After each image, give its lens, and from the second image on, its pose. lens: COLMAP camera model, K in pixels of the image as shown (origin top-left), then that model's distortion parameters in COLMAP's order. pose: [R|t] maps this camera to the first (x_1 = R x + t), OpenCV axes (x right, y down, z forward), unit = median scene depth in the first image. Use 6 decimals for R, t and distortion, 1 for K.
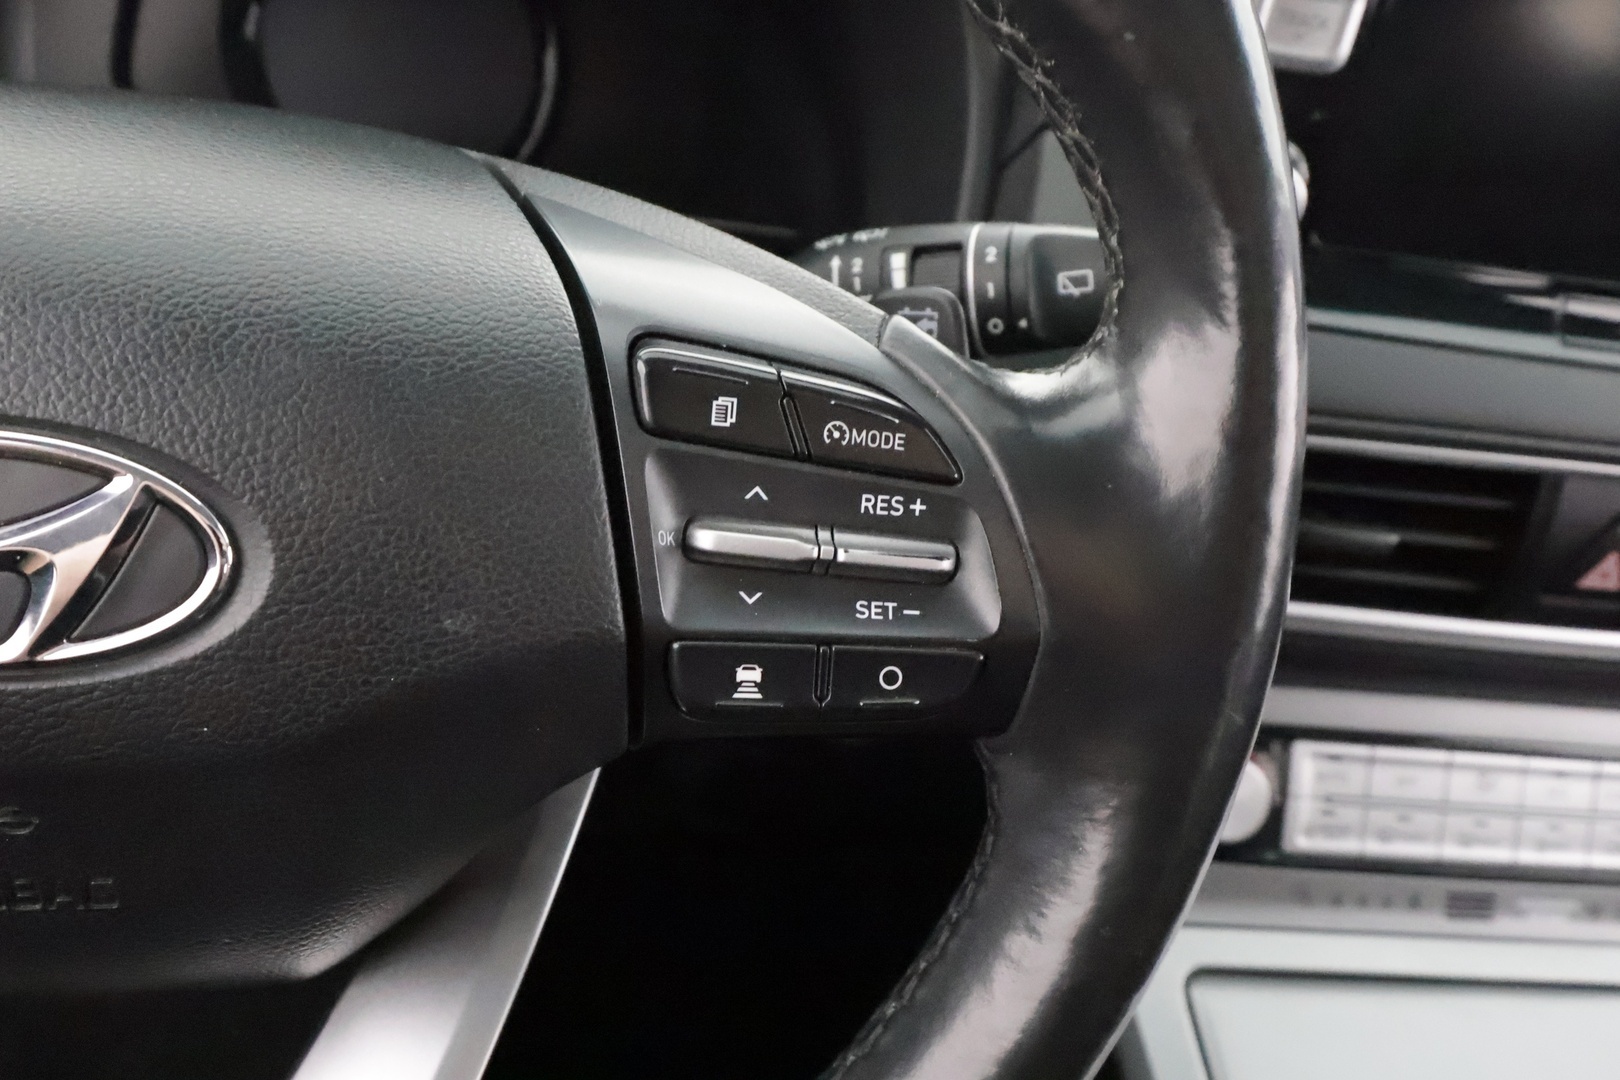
lens RADIAL K [[1281.0, 0, 810.0], [0, 1281.0, 540.0], [0, 0, 1]] dist [0.000265, -0.001030]
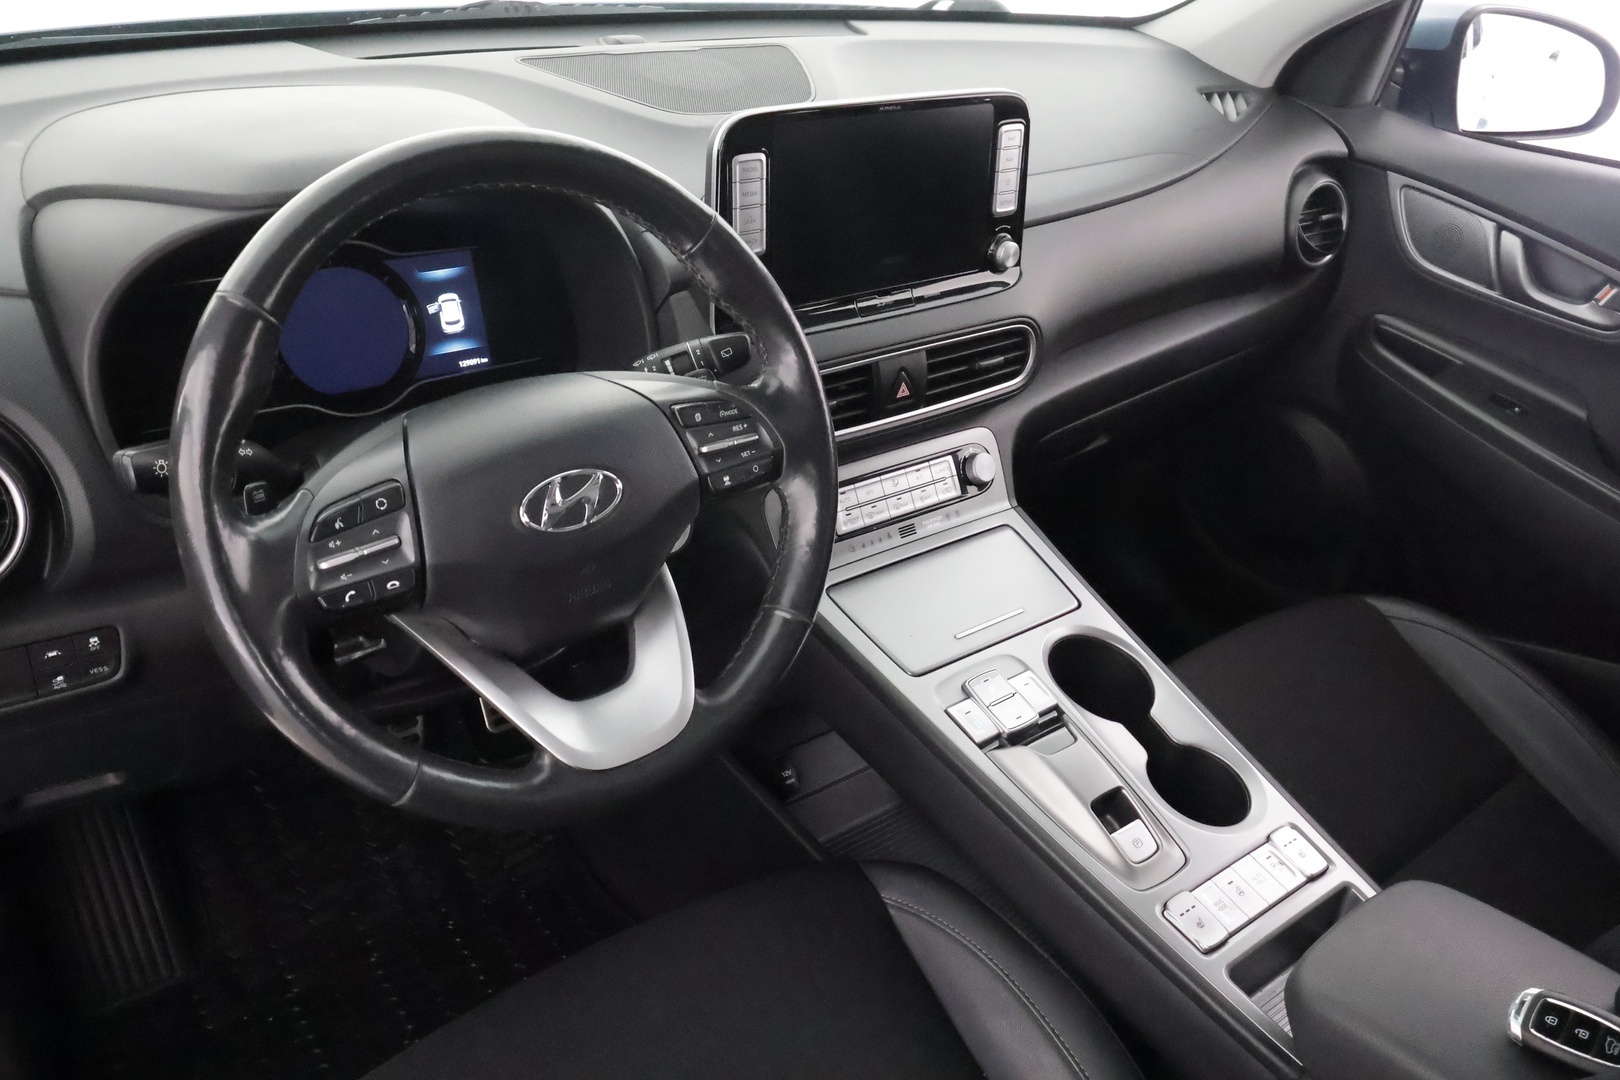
lens RADIAL K [[1281.0, 0, 810.0], [0, 1281.0, 540.0], [0, 0, 1]] dist [0.000265, -0.001030]
pose [[0.840082, -0.354907, 0.410247, -1.476439], [0.351520, 0.932167, 0.086598, 0.030612], [-0.413153, 0.071461, 0.907854, -2.602355]]
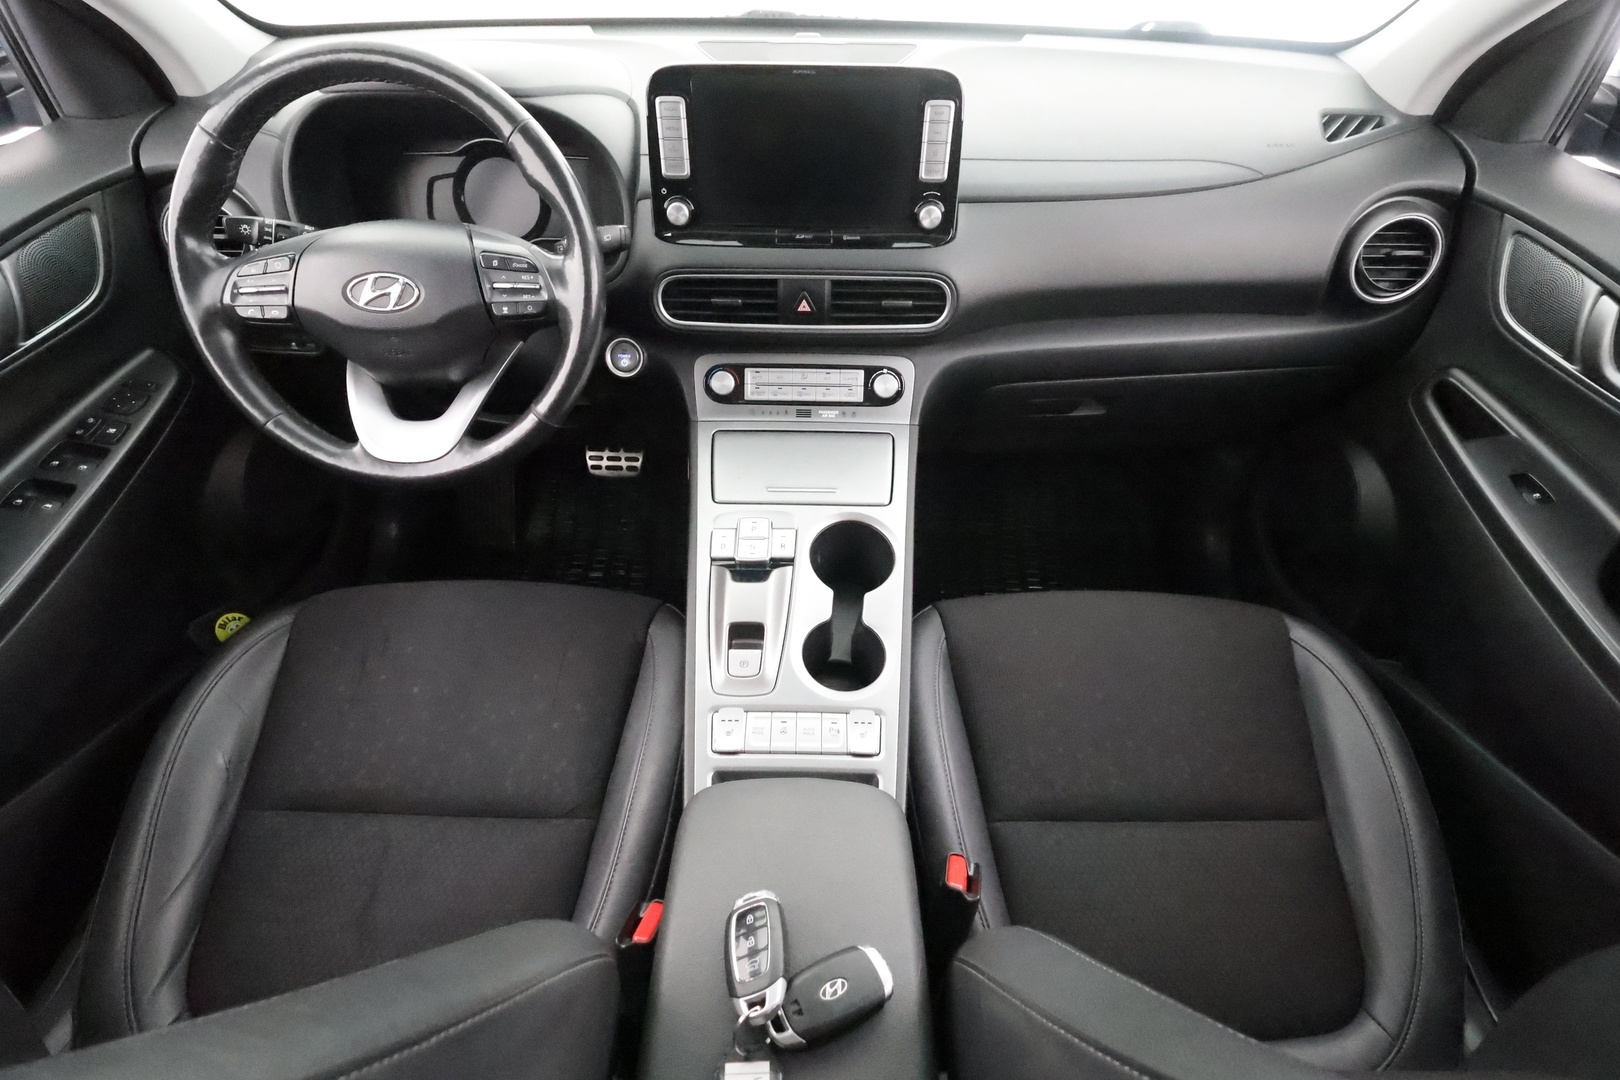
lens RADIAL K [[759.0, 0, 810.0], [0, 759.0, 540.0], [0, 0, 1]] dist [-0.001040, -0.000072]
pose [[0.984574, -0.053302, -0.166655, 1.823130], [0.071006, 0.992232, 0.102145, 0.886175], [0.159916, -0.112403, 0.980710, -2.276951]]
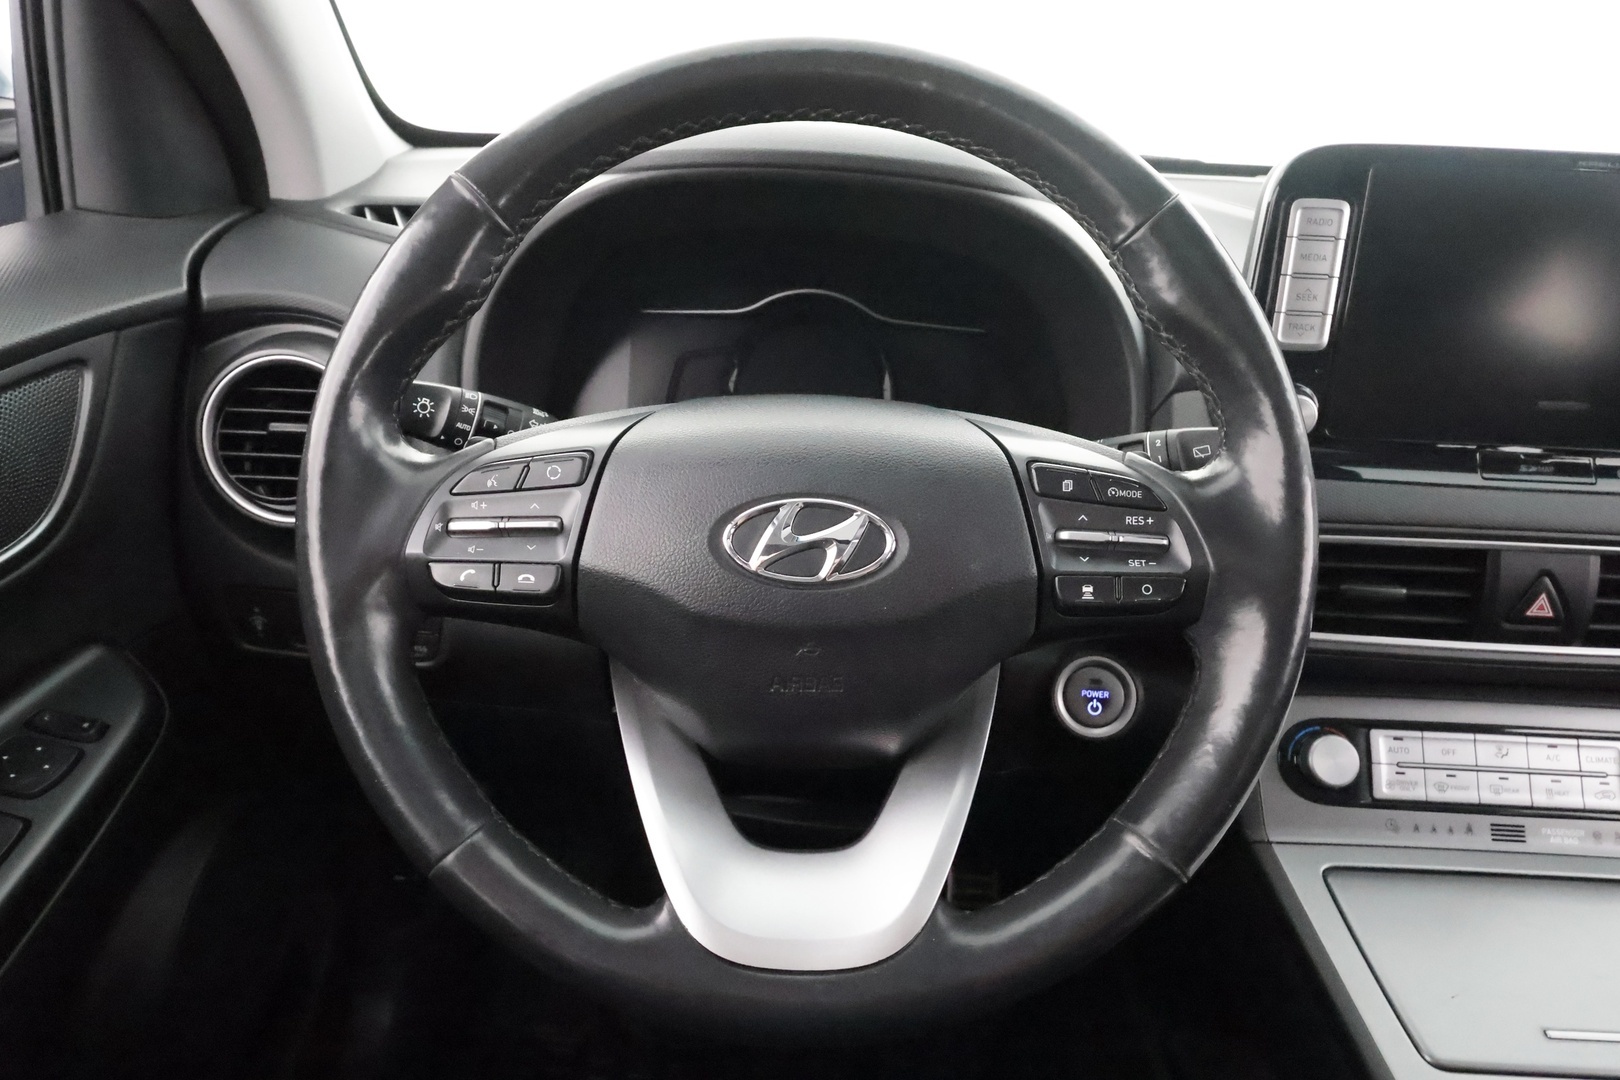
lens RADIAL K [[1063.6, 0, 810.0], [0, 1063.6, 540.0], [0, 0, 1]] dist [0.004553, -0.002139]
pose [[0.988233, -0.074184, -0.133760, -0.284485], [0.038925, 0.967694, -0.249103, 0.485429], [0.147918, 0.240965, 0.959196, -1.014514]]
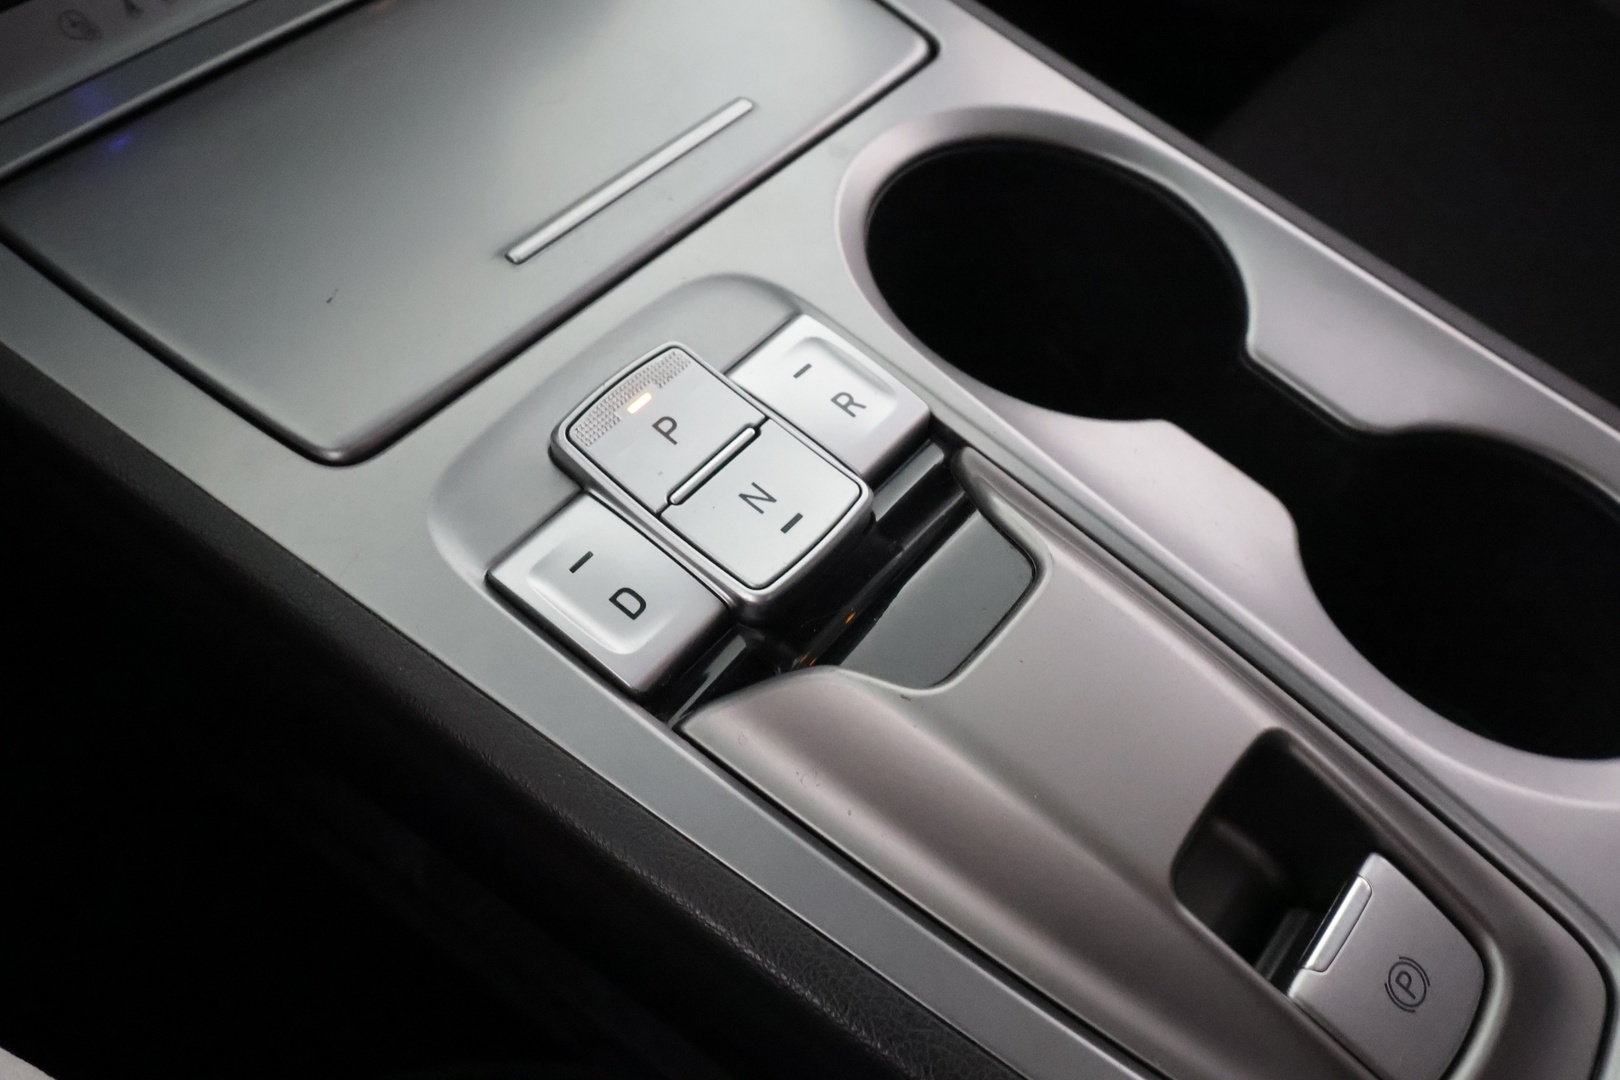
lens RADIAL K [[1281.0, 0, 810.0], [0, 1281.0, 540.0], [0, 0, 1]] dist [0.000265, -0.001030]
pose [[0.671112, -0.667994, 0.321548, 0.510902], [0.559233, 0.740886, 0.371949, 0.911435], [-0.486690, -0.069799, 0.870782, 0.402138]]
